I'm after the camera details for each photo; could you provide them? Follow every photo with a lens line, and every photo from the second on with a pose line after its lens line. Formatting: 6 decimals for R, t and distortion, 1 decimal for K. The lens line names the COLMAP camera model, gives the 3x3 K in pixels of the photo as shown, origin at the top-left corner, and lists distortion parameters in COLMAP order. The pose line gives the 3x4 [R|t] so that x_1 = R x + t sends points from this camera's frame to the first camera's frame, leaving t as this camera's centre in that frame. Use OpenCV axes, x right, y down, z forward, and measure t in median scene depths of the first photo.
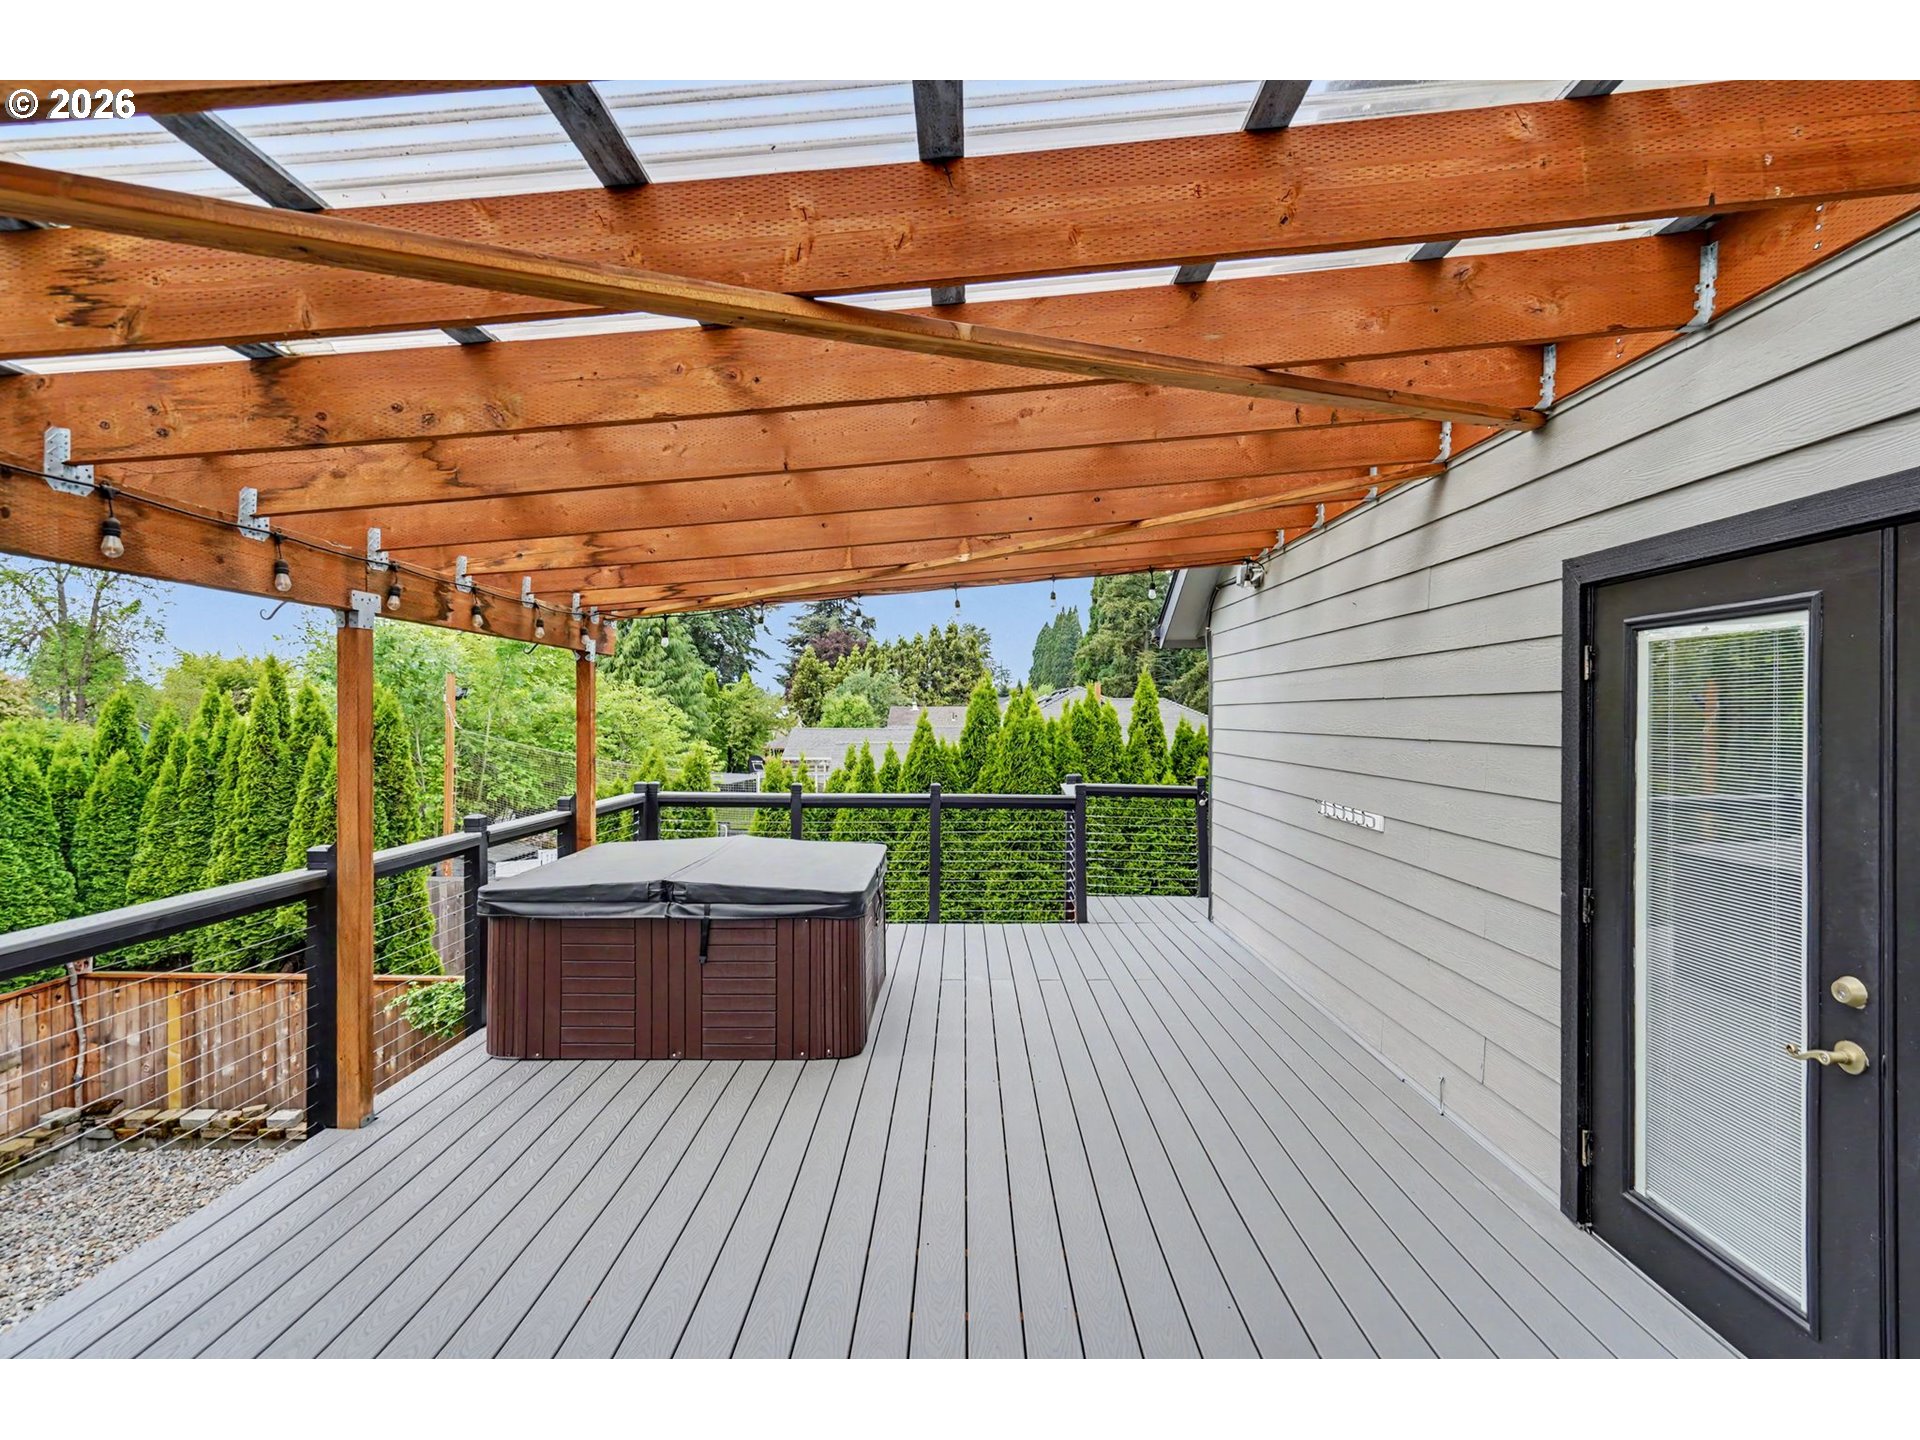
lens RADIAL K [[905.4, 0, 961.2], [0, 905.4, 724.1], [0, 0, 1]] dist [0.006513, 0.000444]
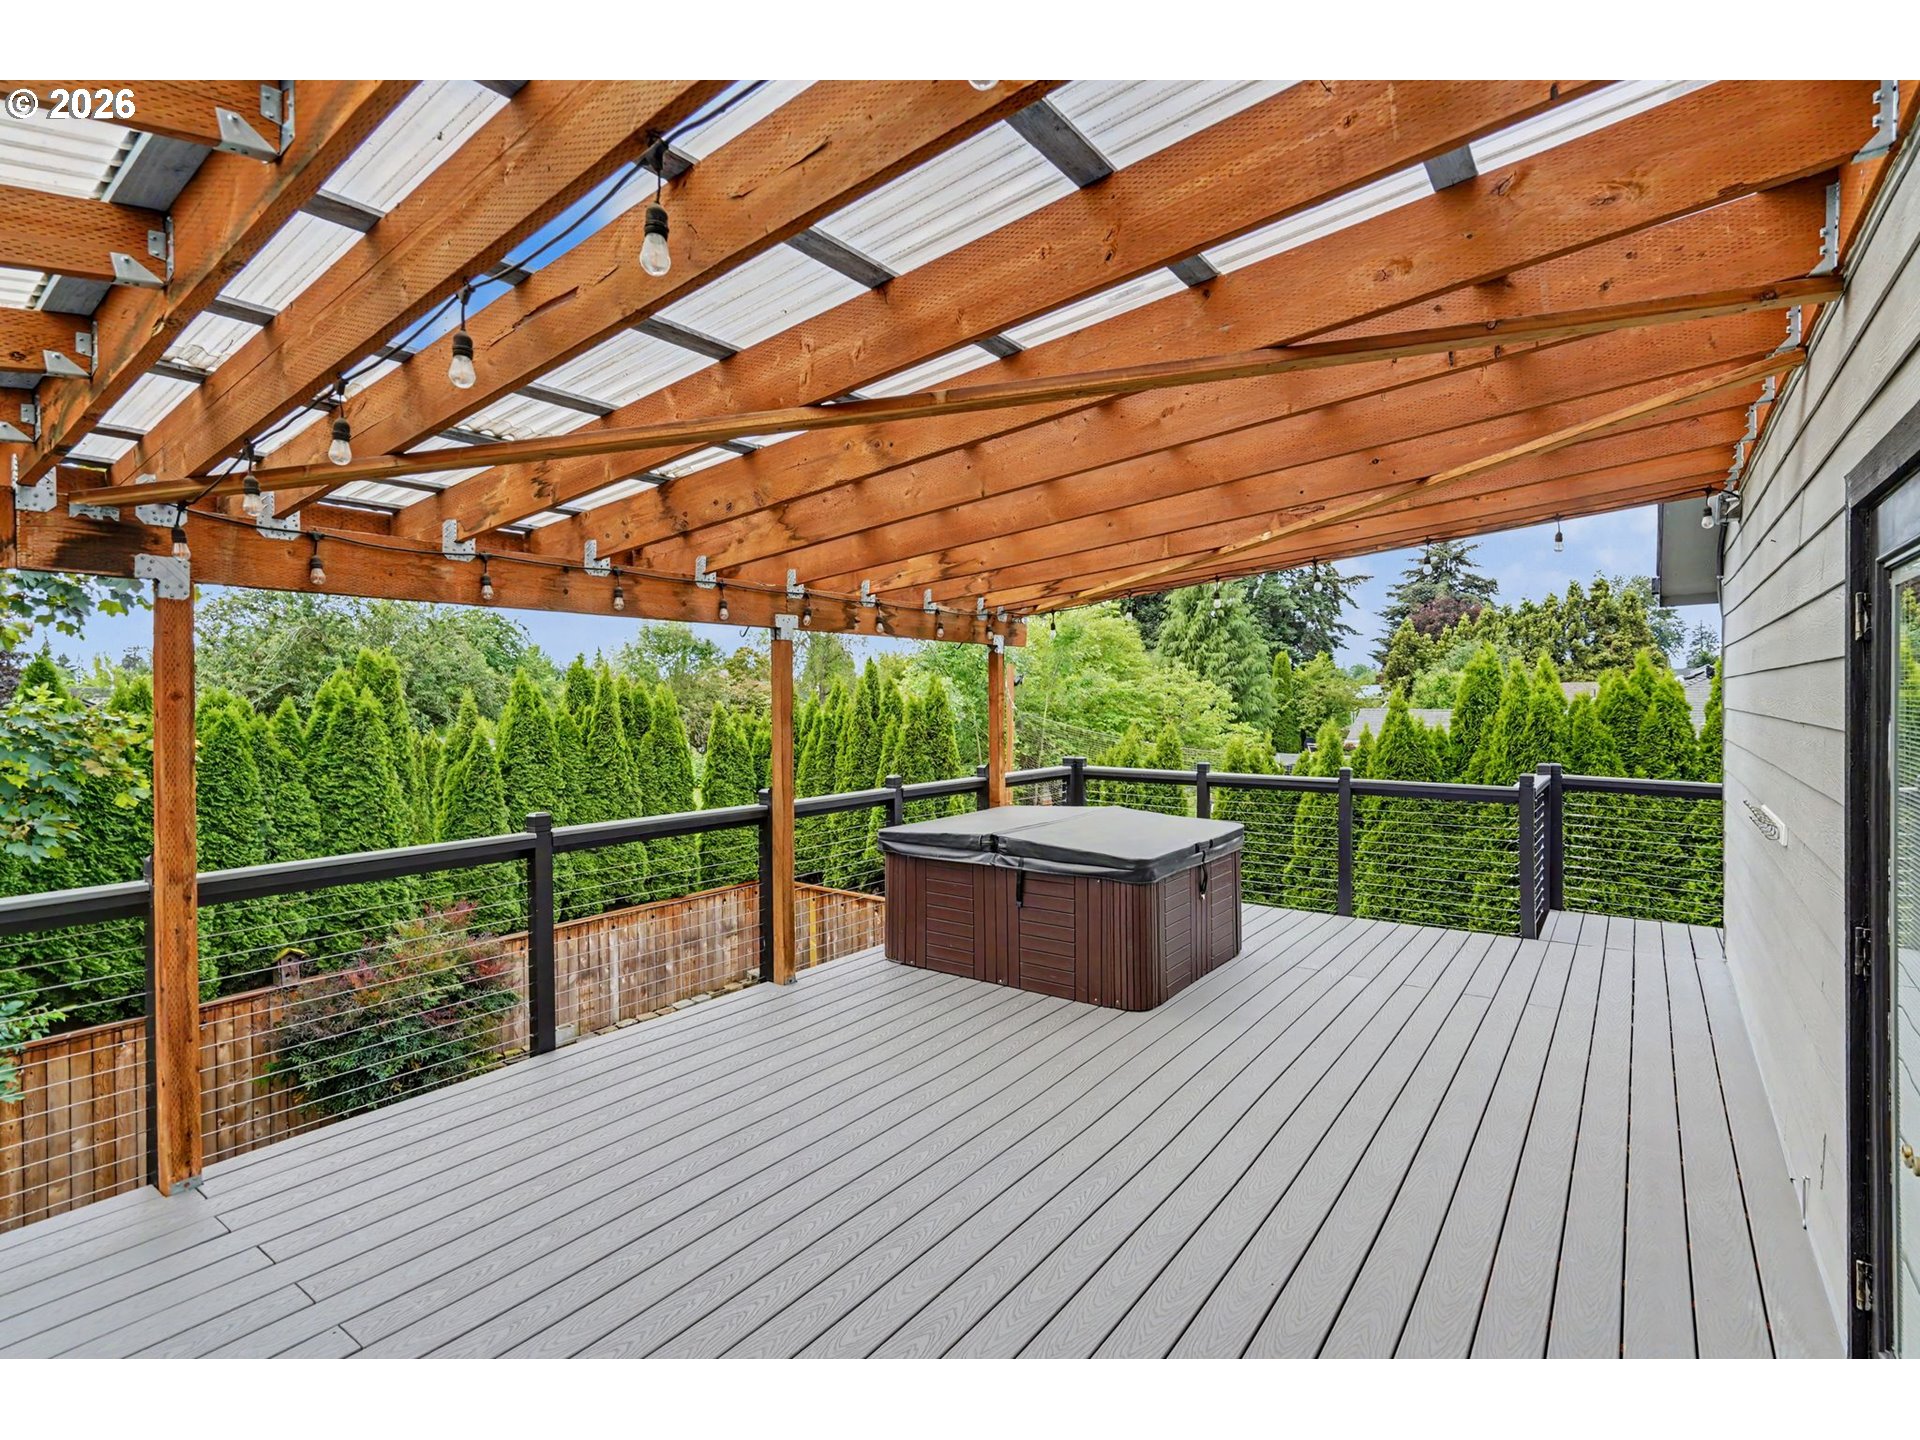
lens RADIAL K [[923.1, 0, 960.1], [0, 923.1, 712.1], [0, 0, 1]] dist [0.004722, 0.000689]
pose [[0.806979, -0.000166, -0.590580, 0.154809], [0.004424, 0.999974, 0.005763, 0.000730], [0.590564, -0.007263, 0.806958, -0.007279]]
